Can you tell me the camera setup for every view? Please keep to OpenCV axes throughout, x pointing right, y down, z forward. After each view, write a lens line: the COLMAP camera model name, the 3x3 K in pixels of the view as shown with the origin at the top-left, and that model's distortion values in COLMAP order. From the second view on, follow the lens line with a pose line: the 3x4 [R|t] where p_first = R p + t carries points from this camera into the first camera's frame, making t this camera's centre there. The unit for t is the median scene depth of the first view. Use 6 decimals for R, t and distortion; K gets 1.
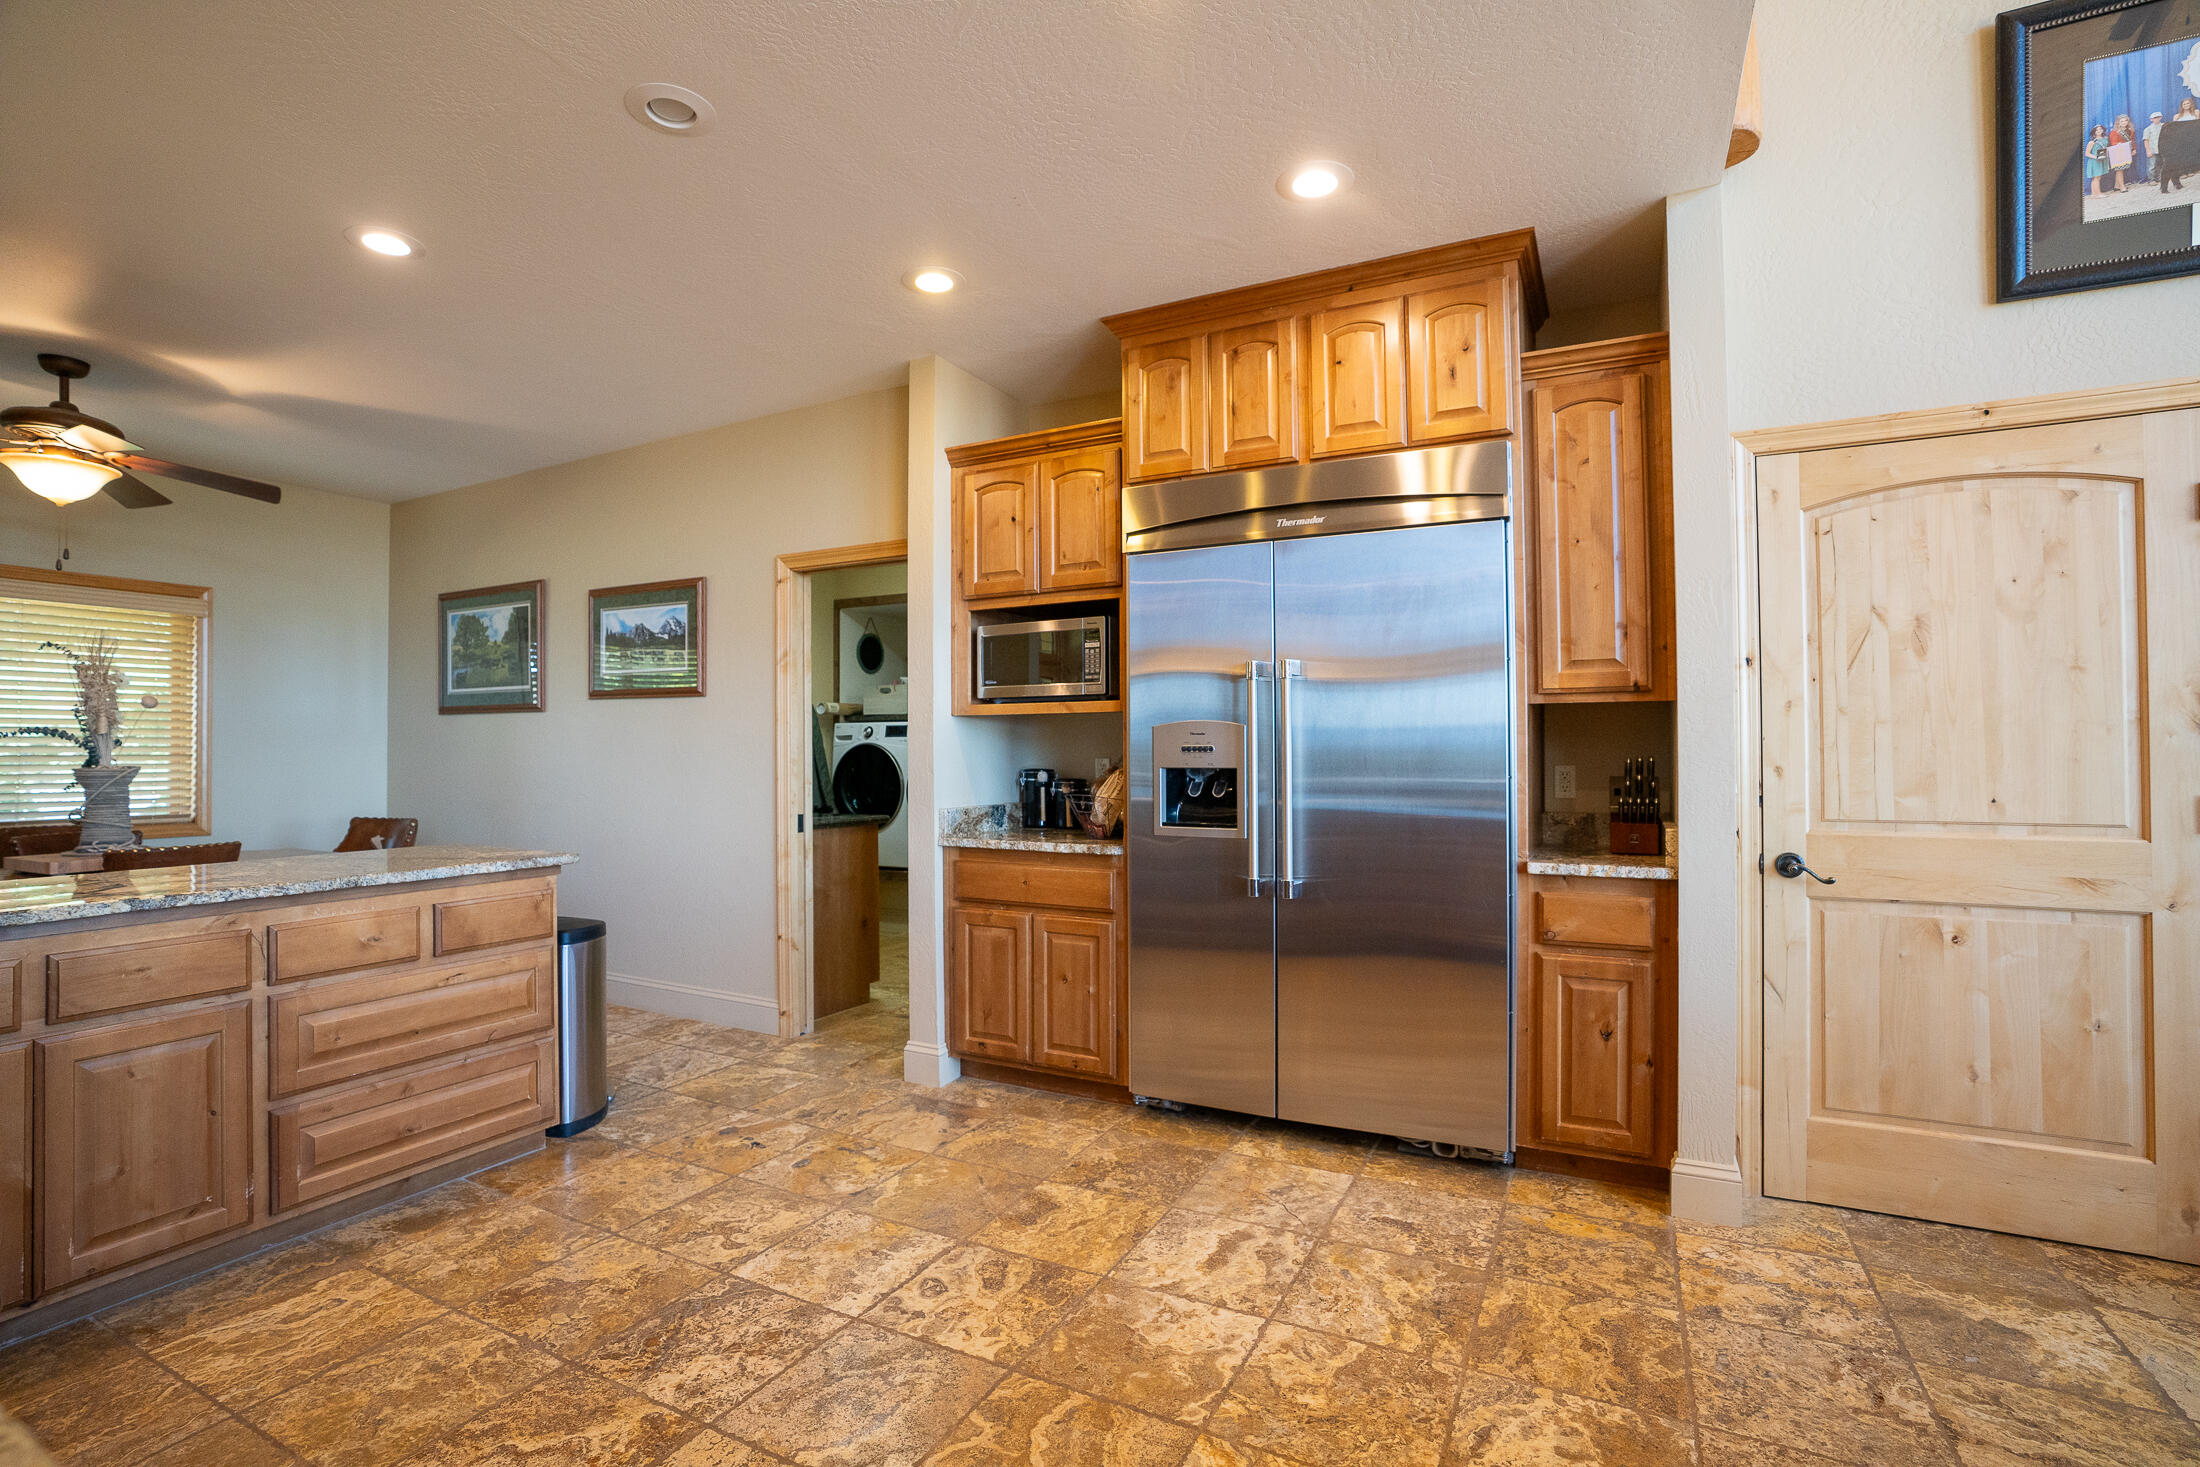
lens RADIAL K [[1019.8, 0, 1113.1], [0, 1019.8, 732.9], [0, 0, 1]] dist [-0.062483, 0.020807]
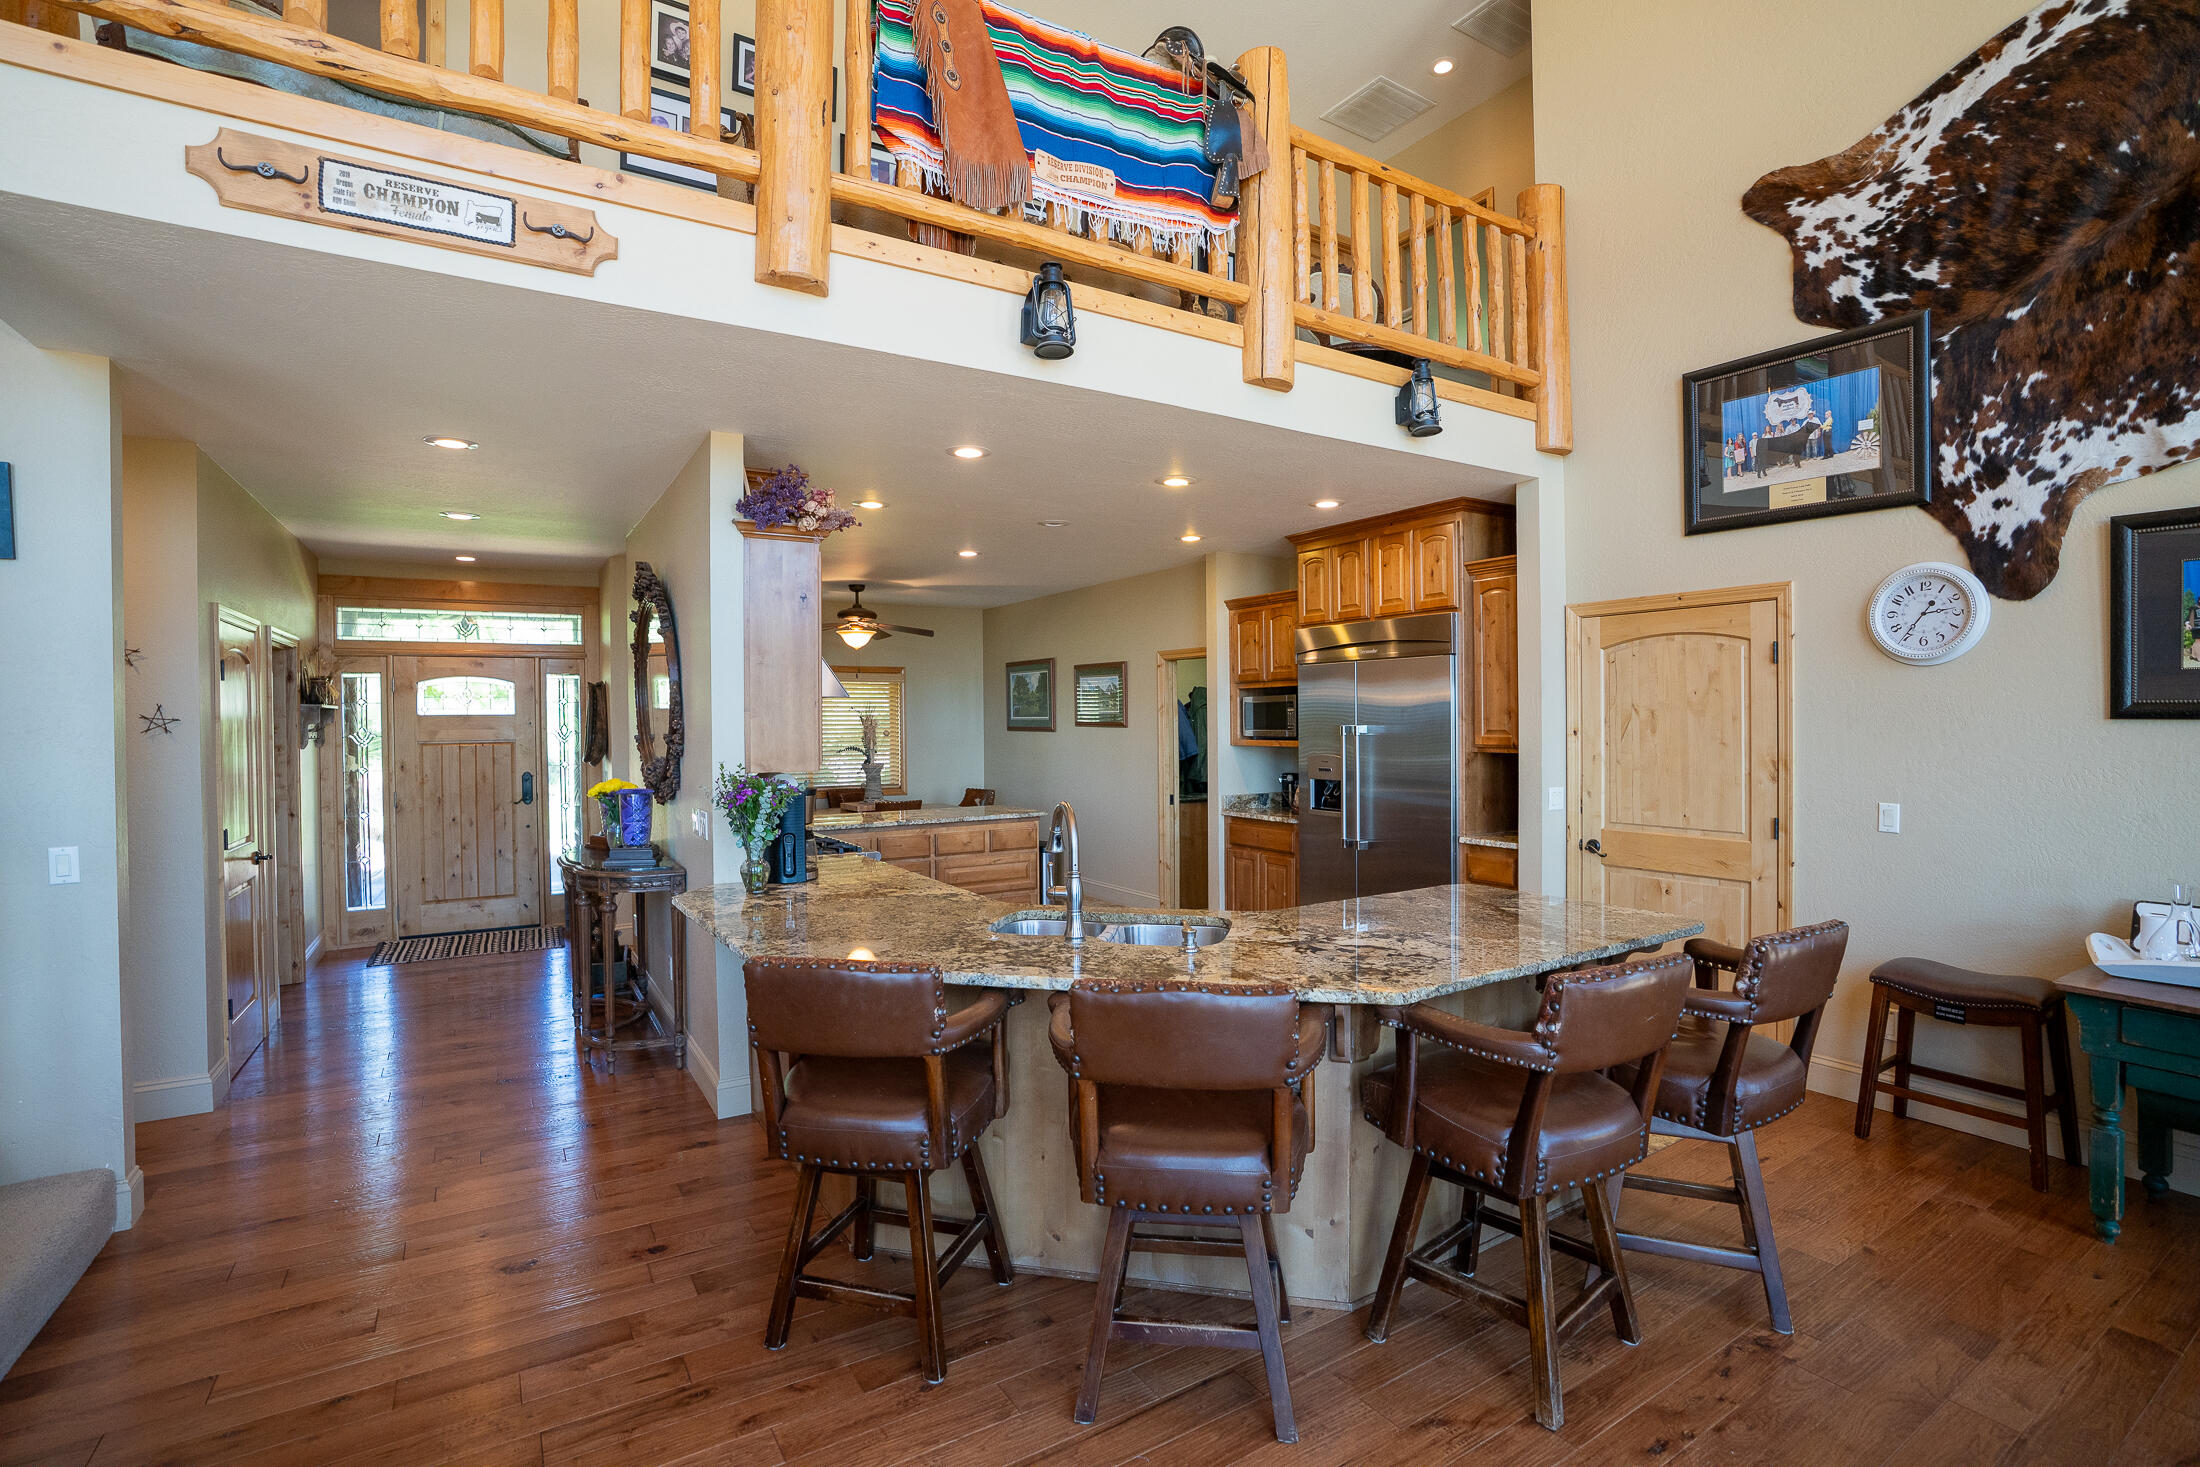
lens RADIAL K [[1019.8, 0, 1105.5], [0, 1019.8, 725.2], [0, 0, 1]] dist [-0.062483, 0.020807]
pose [[0.861990, 0.000594, -0.506925, 0.648611], [0.010997, 0.999742, 0.019871, -0.102449], [0.506806, -0.022703, 0.861761, -0.786816]]
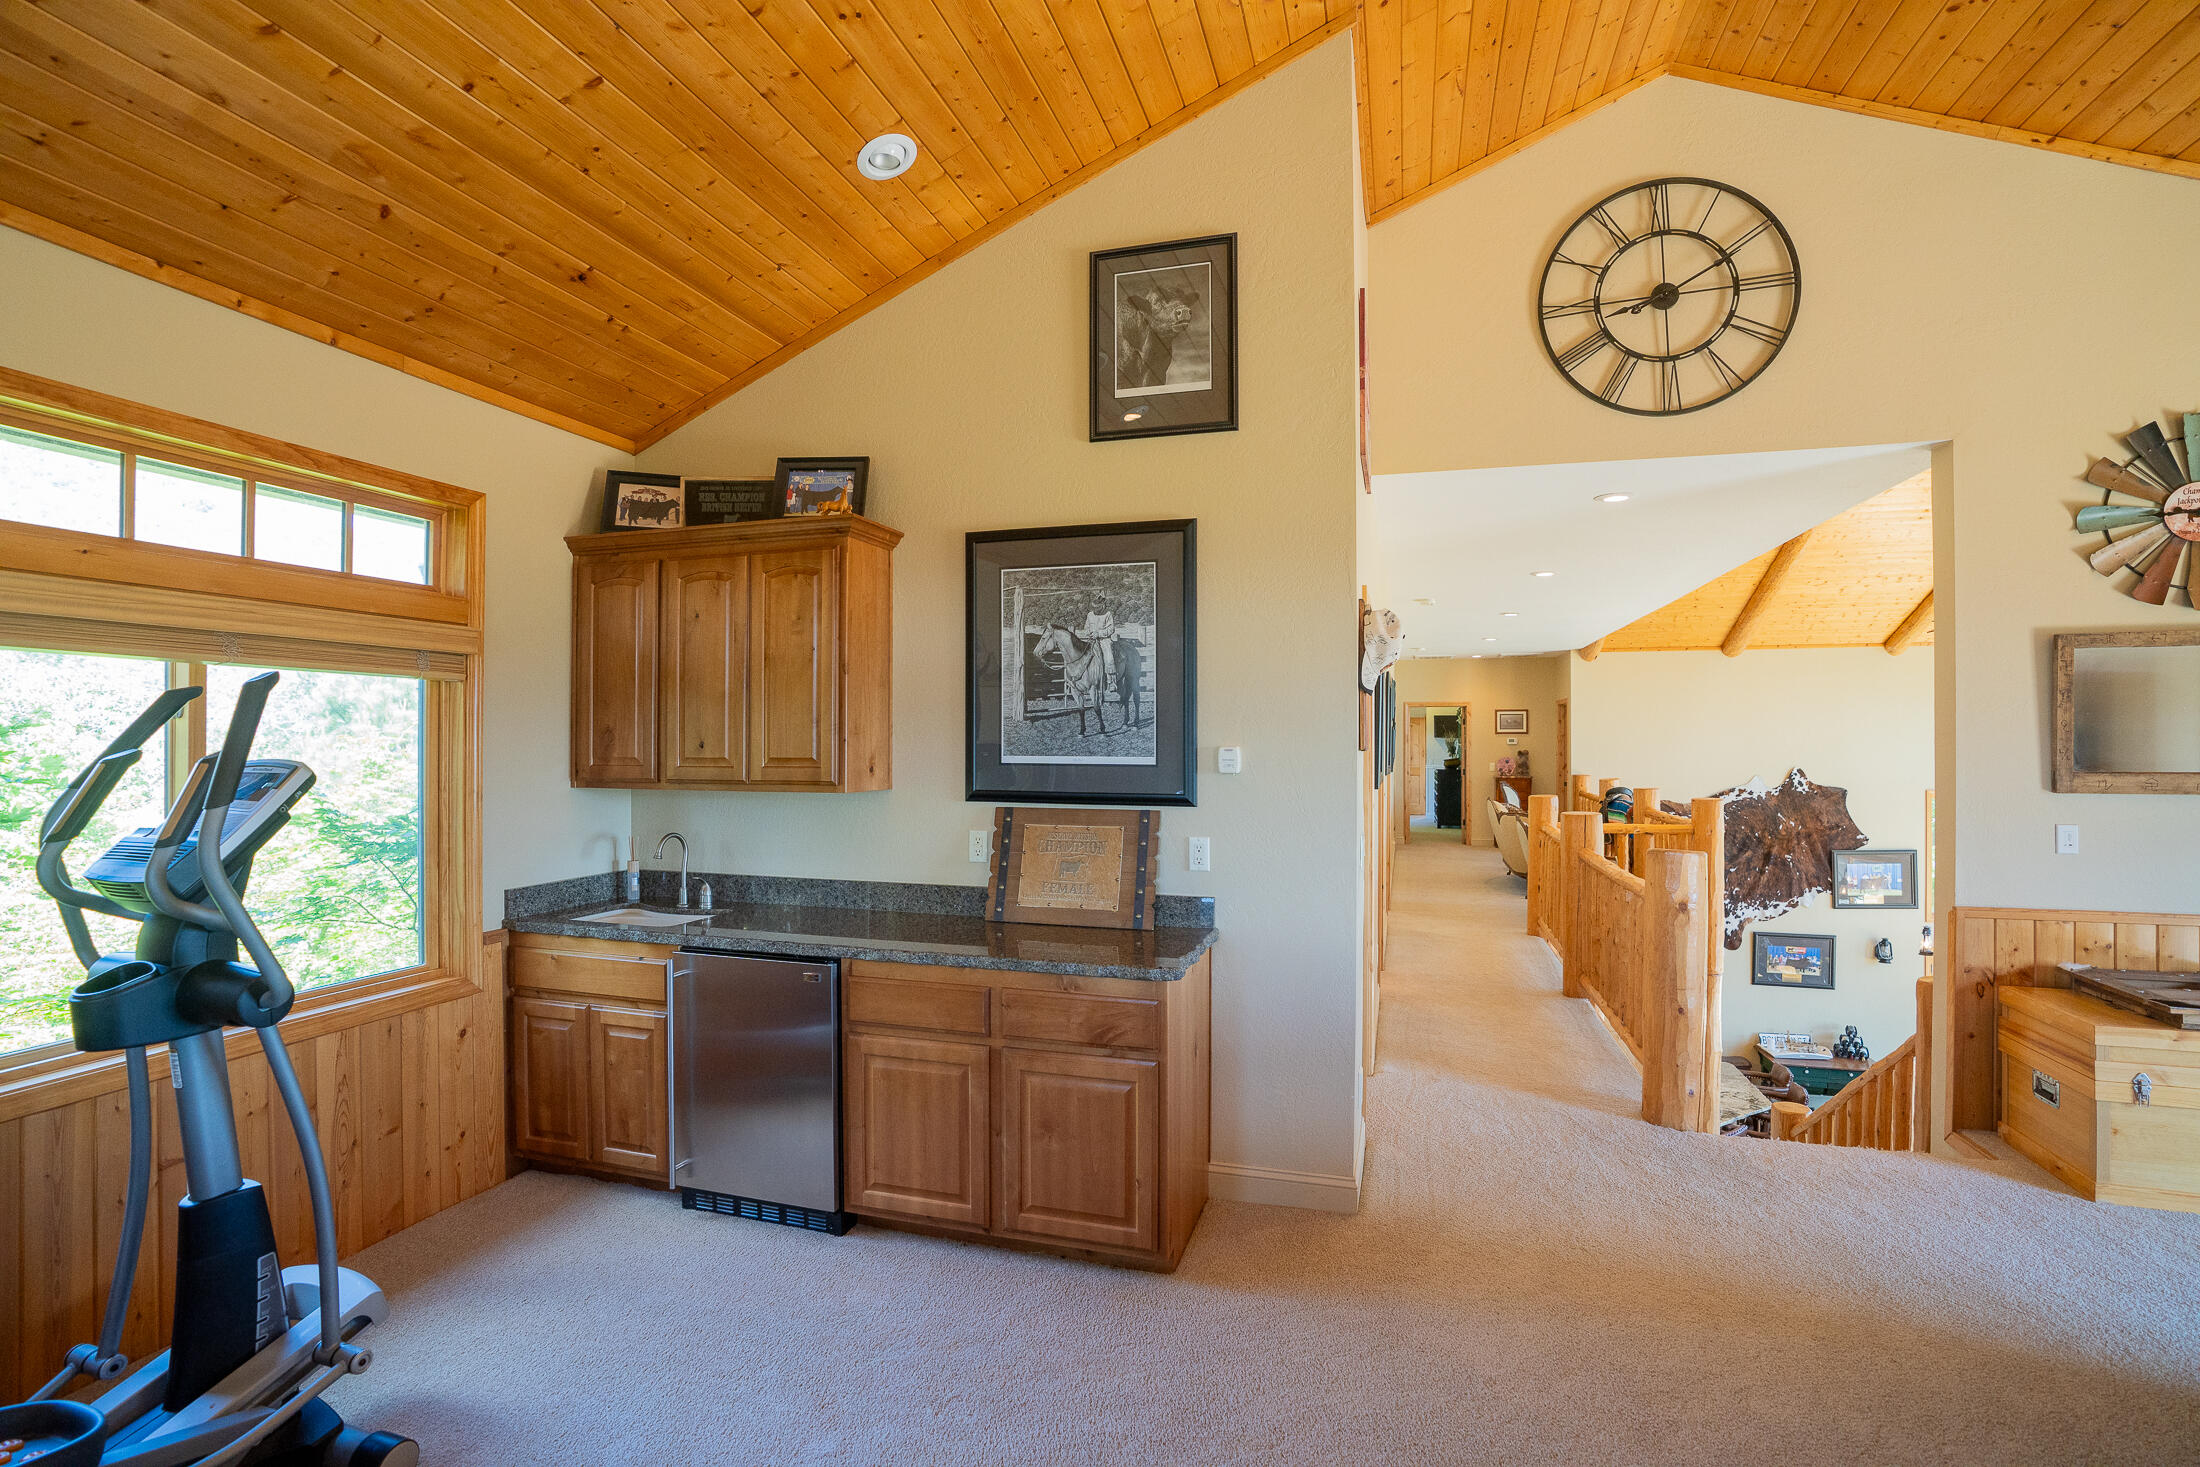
lens RADIAL K [[1019.8, 0, 1100.3], [0, 1019.8, 733.0], [0, 0, 1]] dist [-0.062483, 0.020807]
pose [[0.981661, 0.003083, 0.190608, -1.974147], [-0.004253, 0.999975, 0.005728, -0.991575], [-0.190586, -0.006434, 0.981649, -2.543029]]
